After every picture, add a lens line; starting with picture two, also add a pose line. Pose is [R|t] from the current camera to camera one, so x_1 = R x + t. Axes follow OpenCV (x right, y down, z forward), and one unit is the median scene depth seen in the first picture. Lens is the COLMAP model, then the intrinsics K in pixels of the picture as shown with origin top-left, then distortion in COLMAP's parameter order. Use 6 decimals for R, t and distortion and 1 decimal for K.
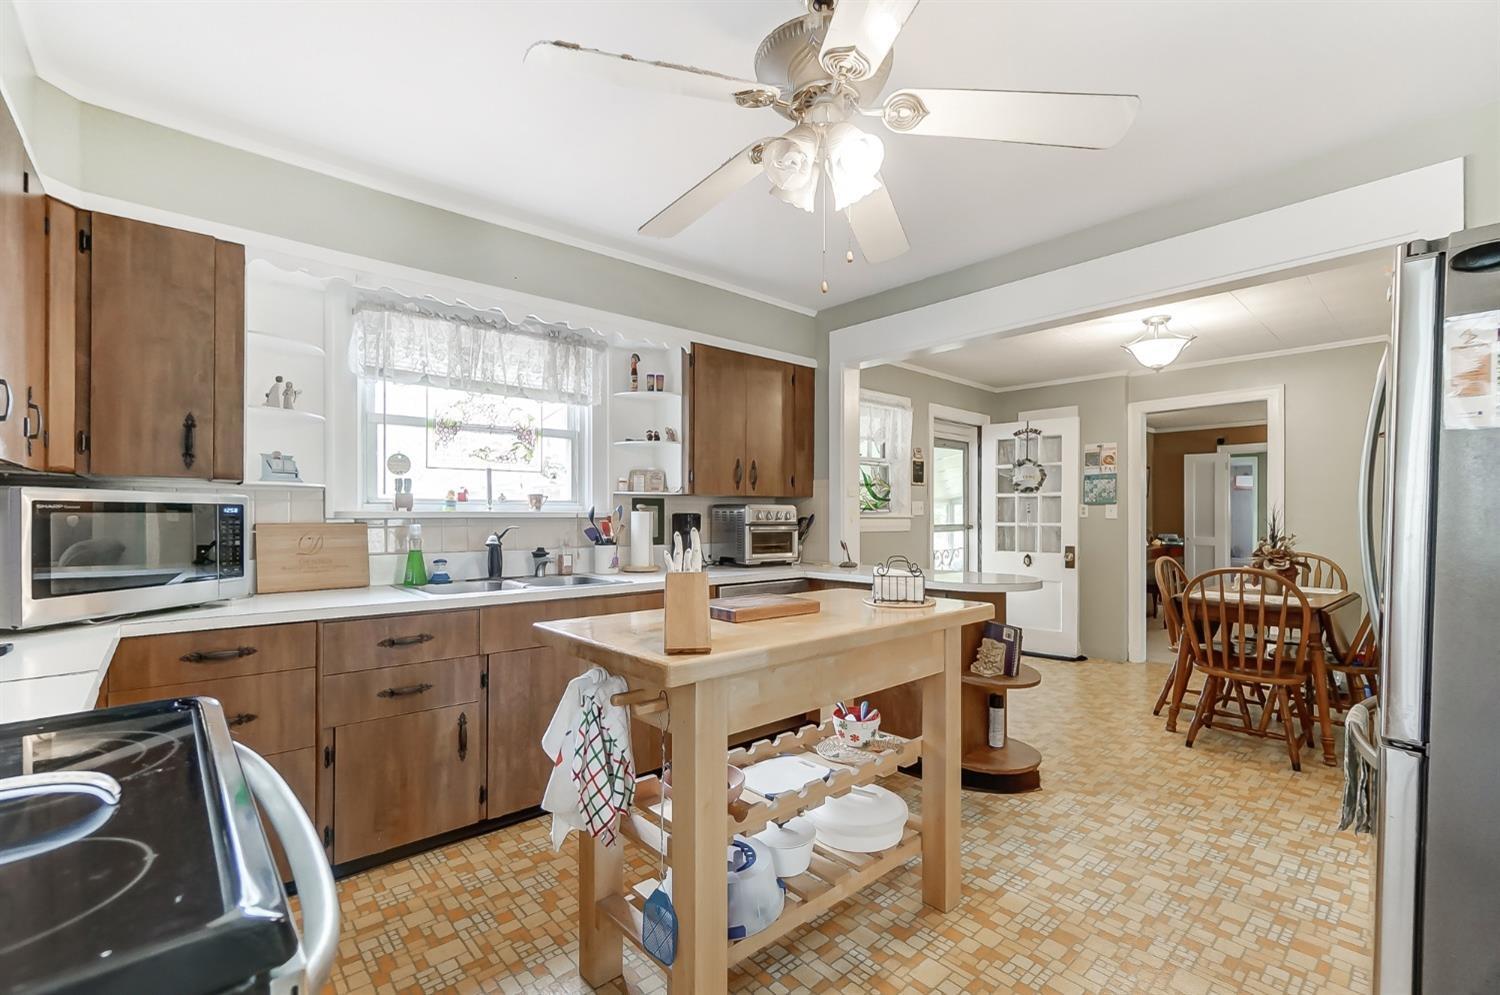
lens RADIAL K [[648.0, 0, 743.3], [0, 648.0, 507.5], [0, 0, 1]] dist [-0.001421, -0.000166]
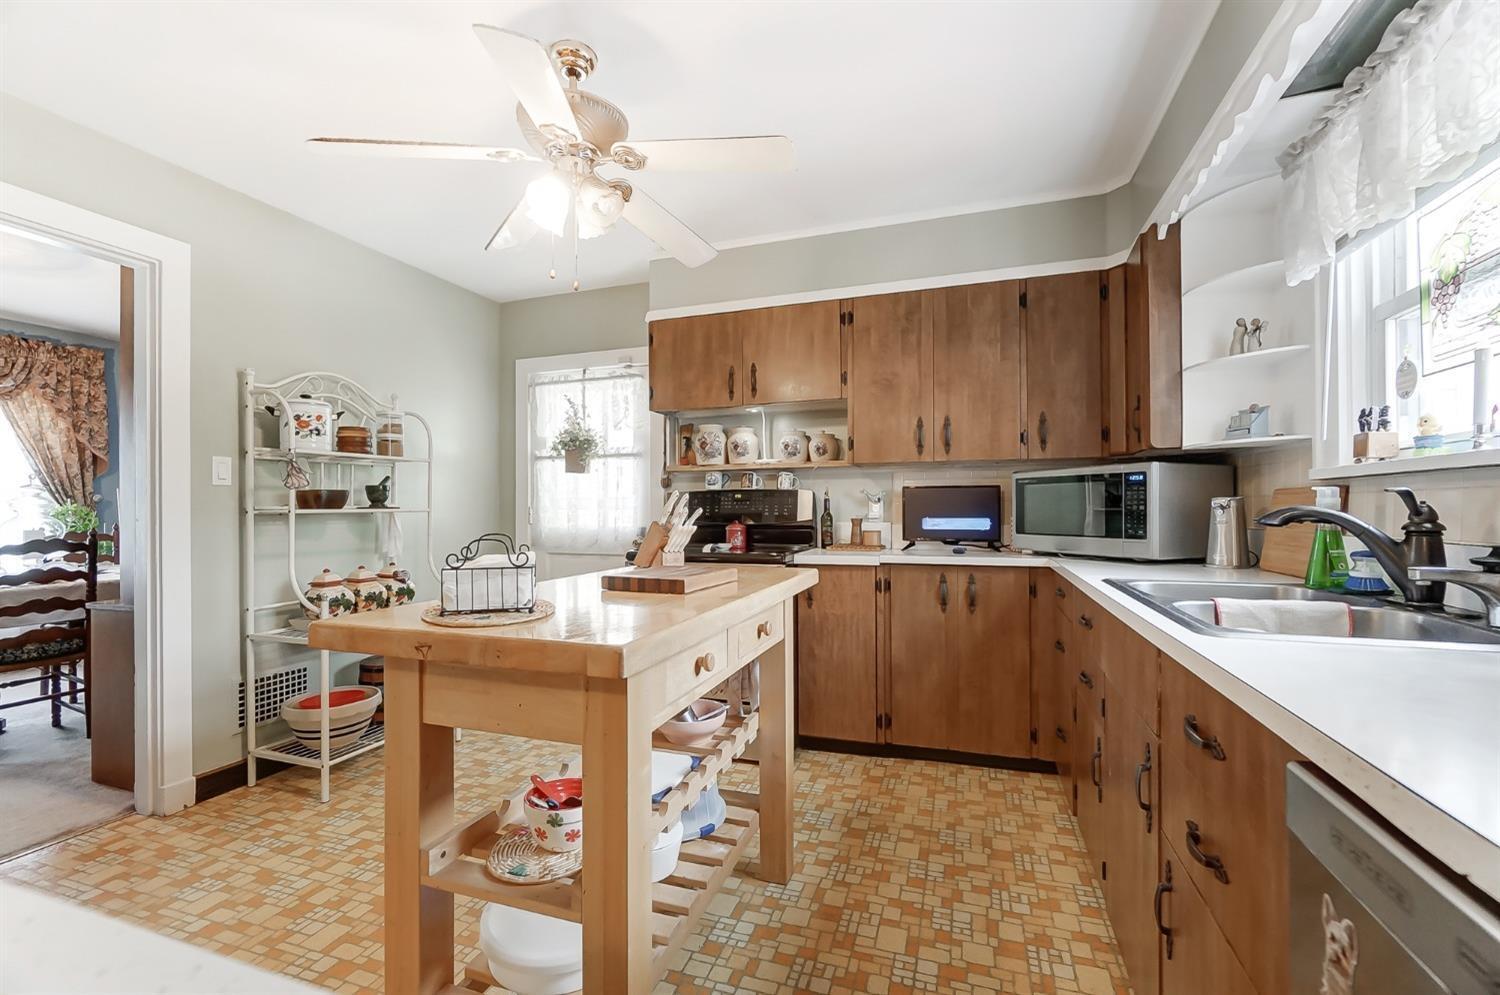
lens RADIAL K [[648.0, 0, 743.3], [0, 648.0, 507.5], [0, 0, 1]] dist [-0.001421, -0.000166]
pose [[-0.873398, 0.001995, -0.487003, 0.296233], [0.008322, 0.999907, -0.010829, 0.055726], [0.486936, -0.013511, -0.873333, 1.485338]]
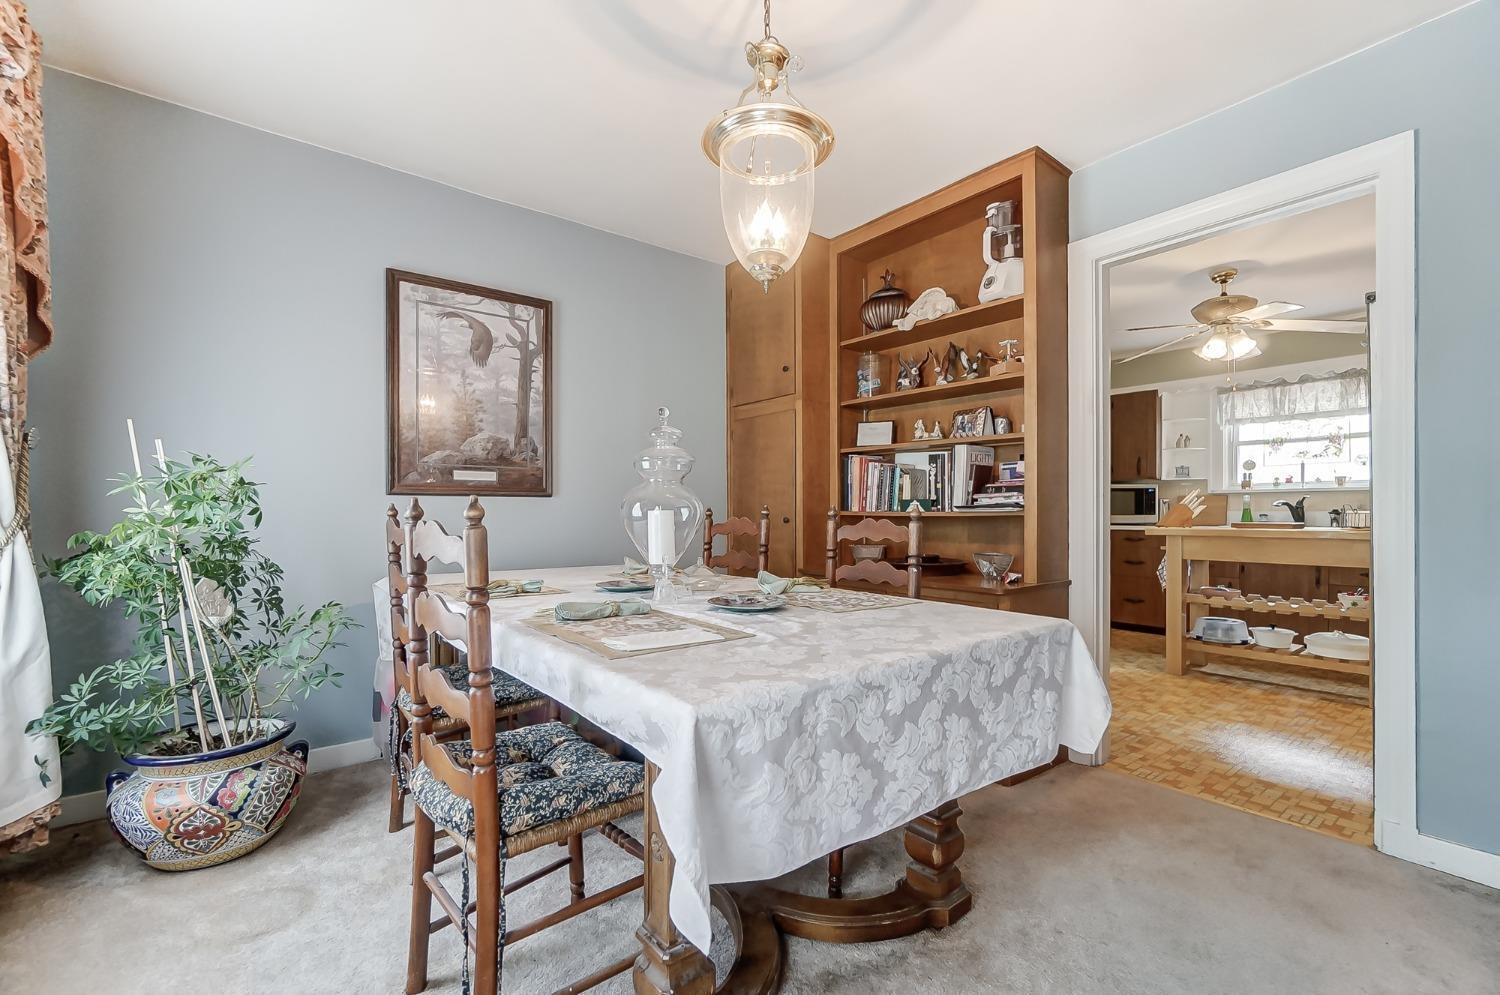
lens RADIAL K [[648.0, 0, 743.3], [0, 648.0, 507.5], [0, 0, 1]] dist [-0.001421, -0.000166]
pose [[-0.073628, -0.002082, -0.997284, 1.854596], [0.011106, 0.999934, -0.002907, 0.059438], [0.997224, -0.011290, -0.073600, -0.454548]]
